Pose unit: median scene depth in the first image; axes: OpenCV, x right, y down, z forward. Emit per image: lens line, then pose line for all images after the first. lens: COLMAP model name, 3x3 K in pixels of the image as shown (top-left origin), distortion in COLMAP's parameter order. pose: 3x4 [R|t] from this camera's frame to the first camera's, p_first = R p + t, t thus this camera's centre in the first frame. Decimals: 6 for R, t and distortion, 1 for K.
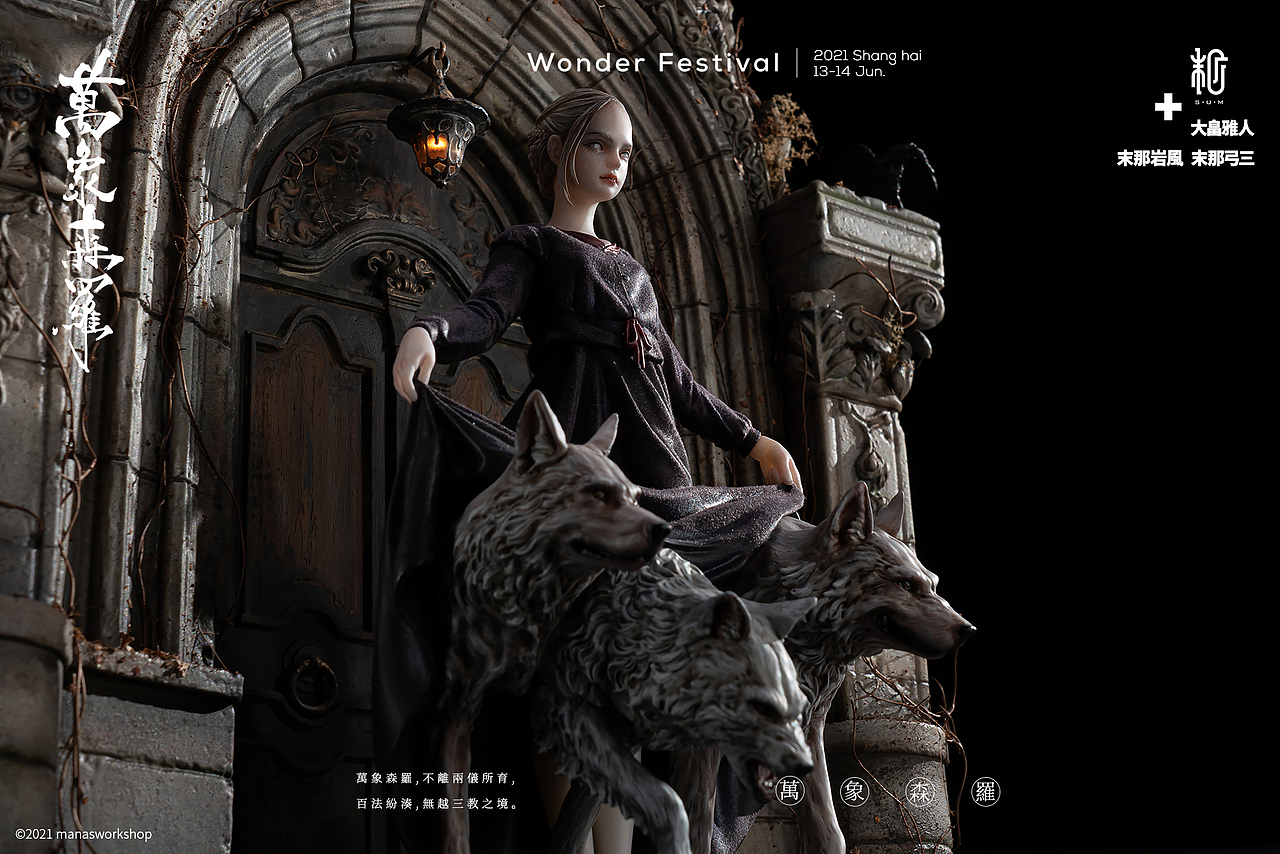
lens RADIAL K [[2186.7, 0, 634.4], [0, 2186.7, 402.0], [0, 0, 1]] dist [0.033583, 0.000000]
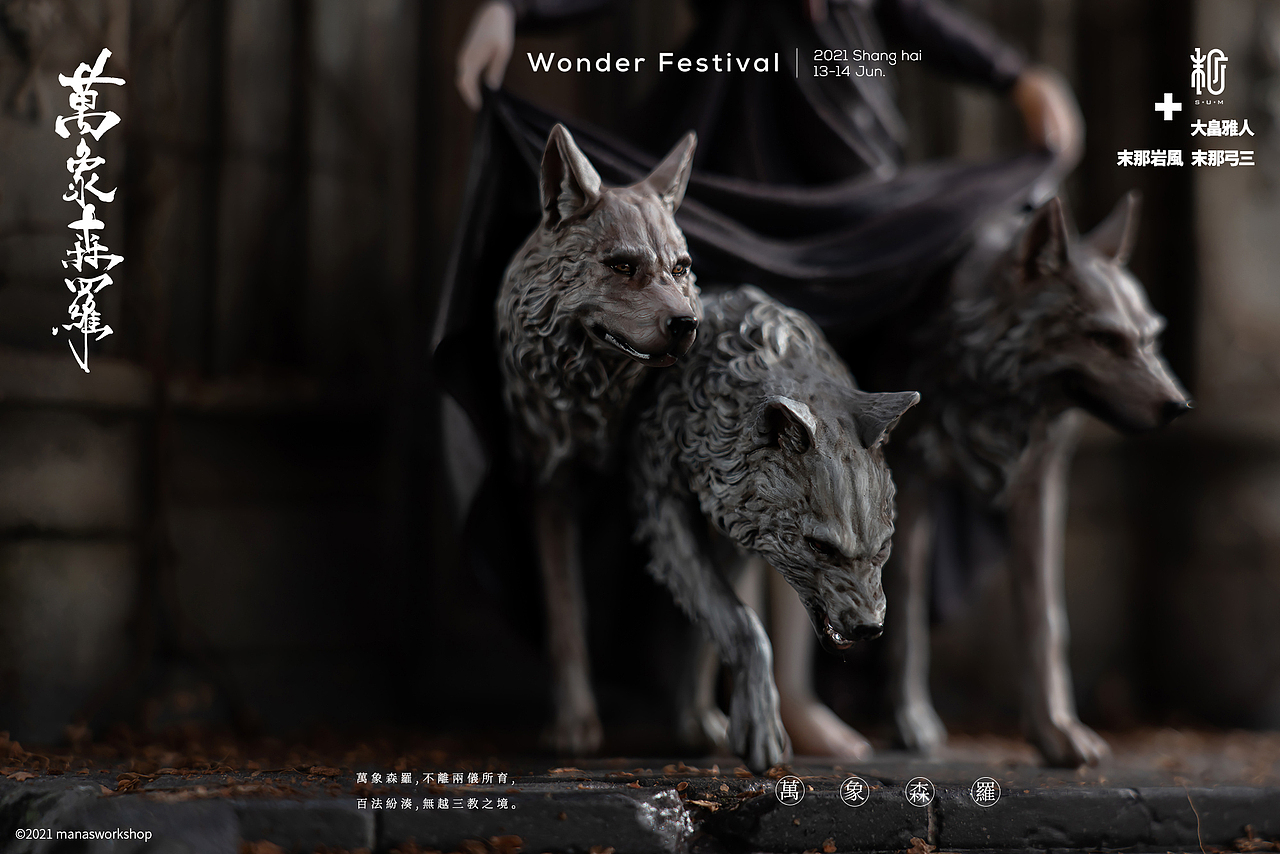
lens RADIAL K [[2159.1, 0, 636.2], [0, 2159.1, 420.6], [0, 0, 1]] dist [0.064463, 0.000000]
pose [[0.930473, 0.034845, -0.364700, 0.248847], [0.077344, 0.954346, 0.288515, -0.116720], [0.358104, -0.296663, 0.885298, 0.281793]]
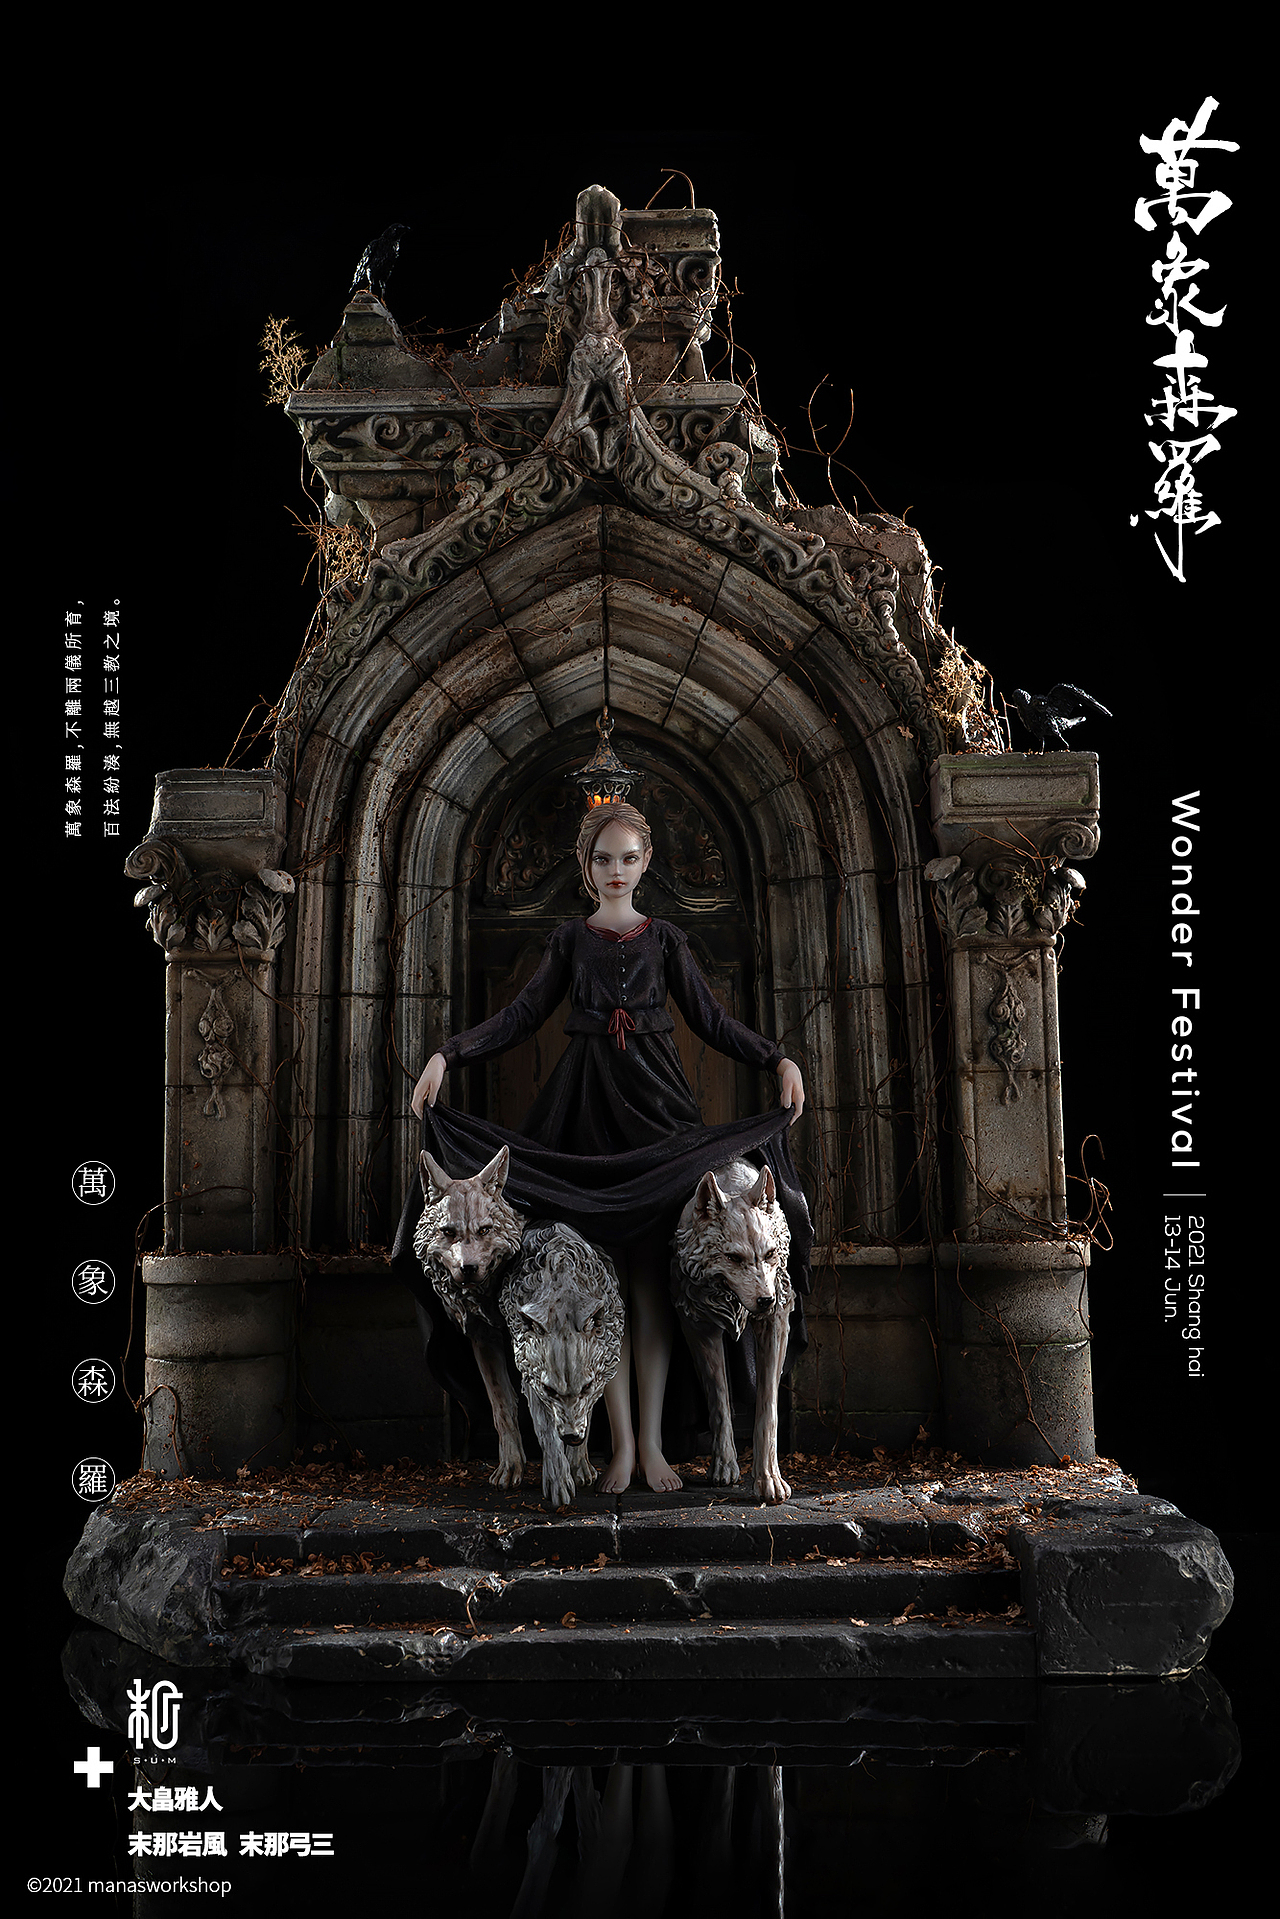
lens RADIAL K [[2208.8, 0, 612.1], [0, 2208.8, 889.9], [0, 0, 1]] dist [0.015740, 0.000000]
pose [[0.773251, -0.043599, -0.632599, 0.910110], [0.209550, 0.959153, 0.190037, -0.390199], [0.598474, -0.279507, 0.750803, 0.039831]]
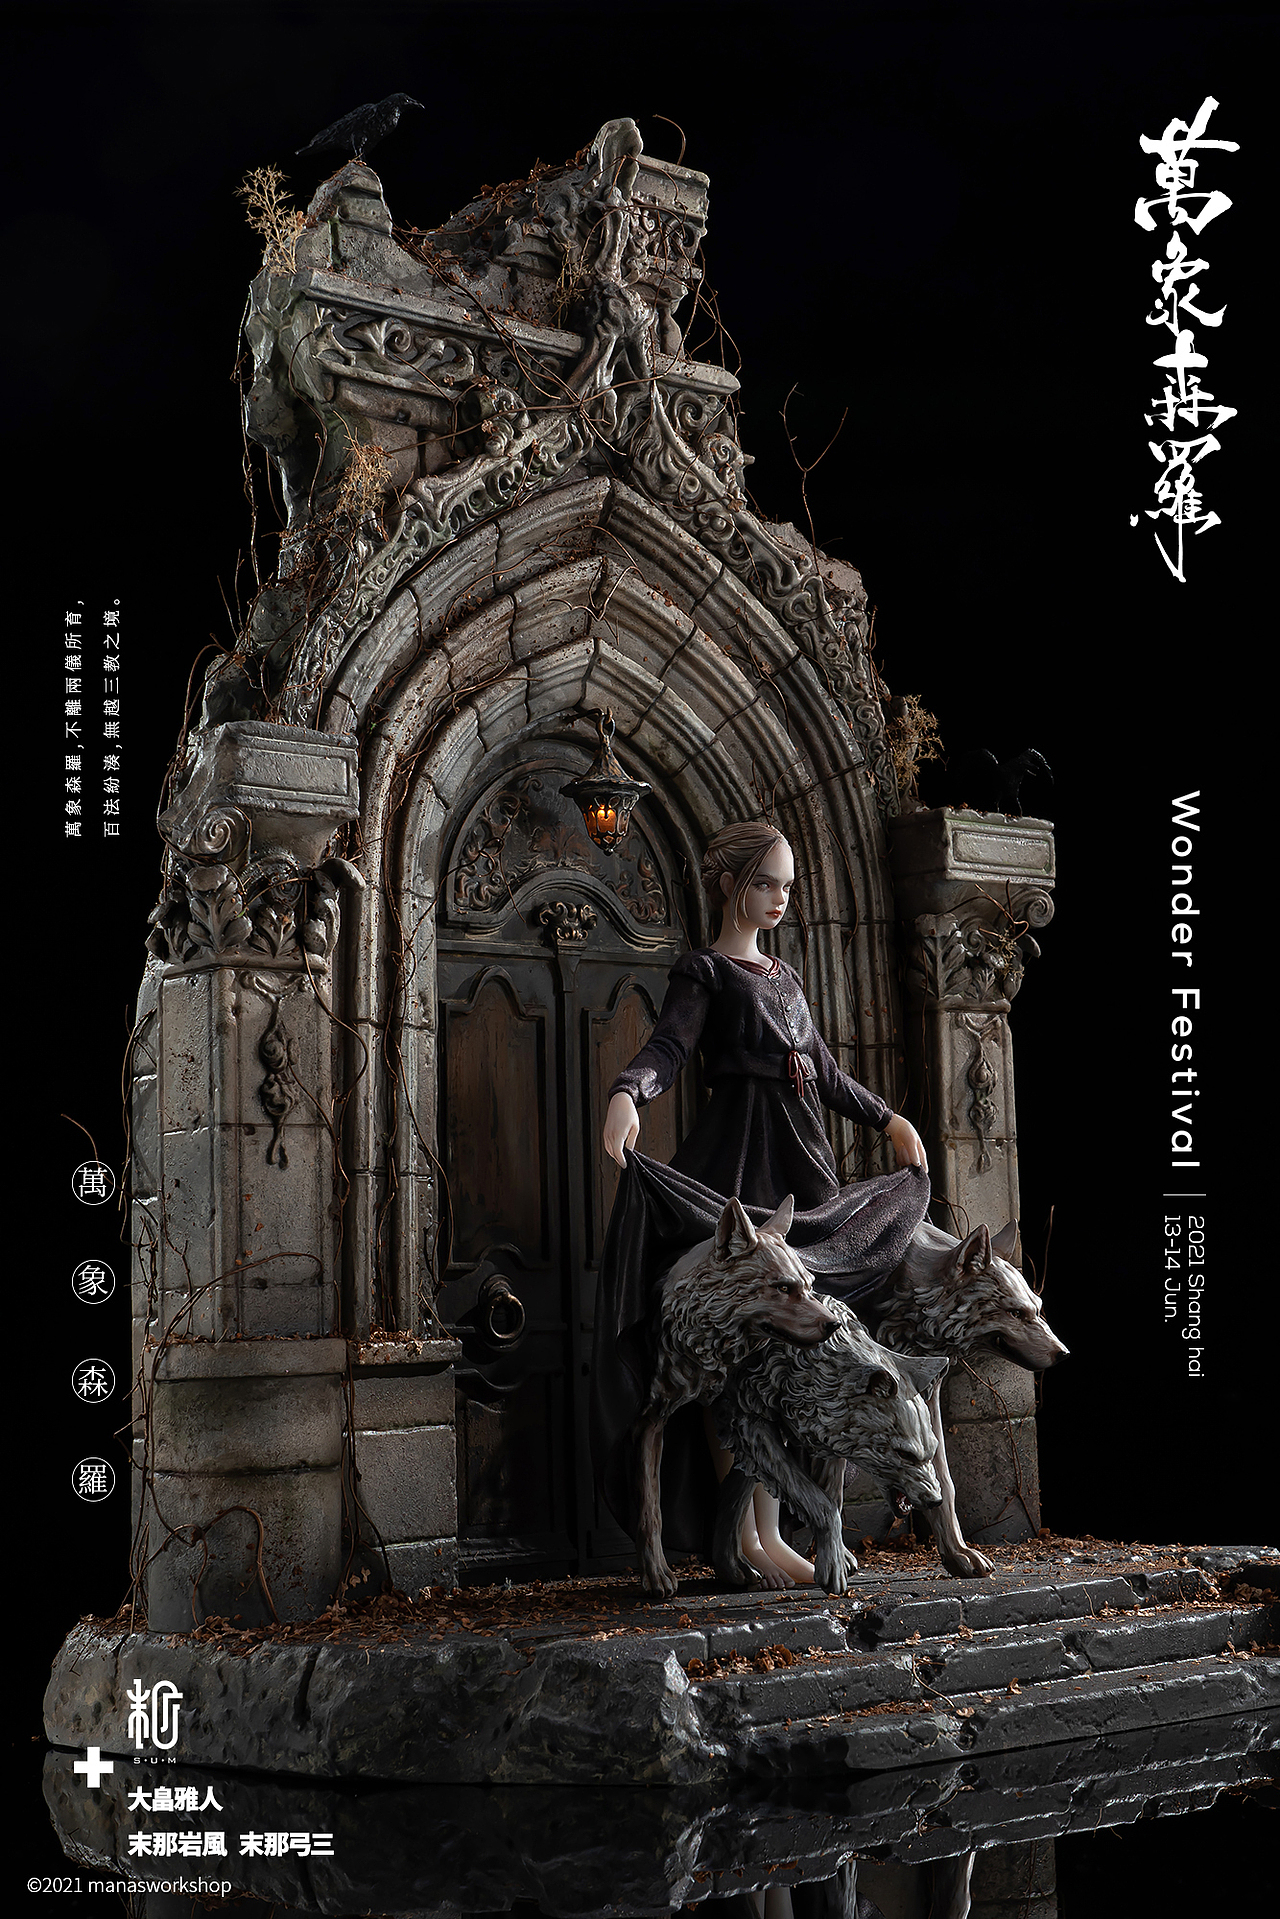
lens RADIAL K [[2962.5, 0, 721.2], [0, 2962.5, 886.1], [0, 0, 1]] dist [-0.007223, 0.000000]
pose [[0.998603, 0.022742, 0.047702, -0.129388], [-0.032789, 0.974543, 0.221789, -0.523209], [-0.041444, -0.223043, 0.973927, -0.578333]]
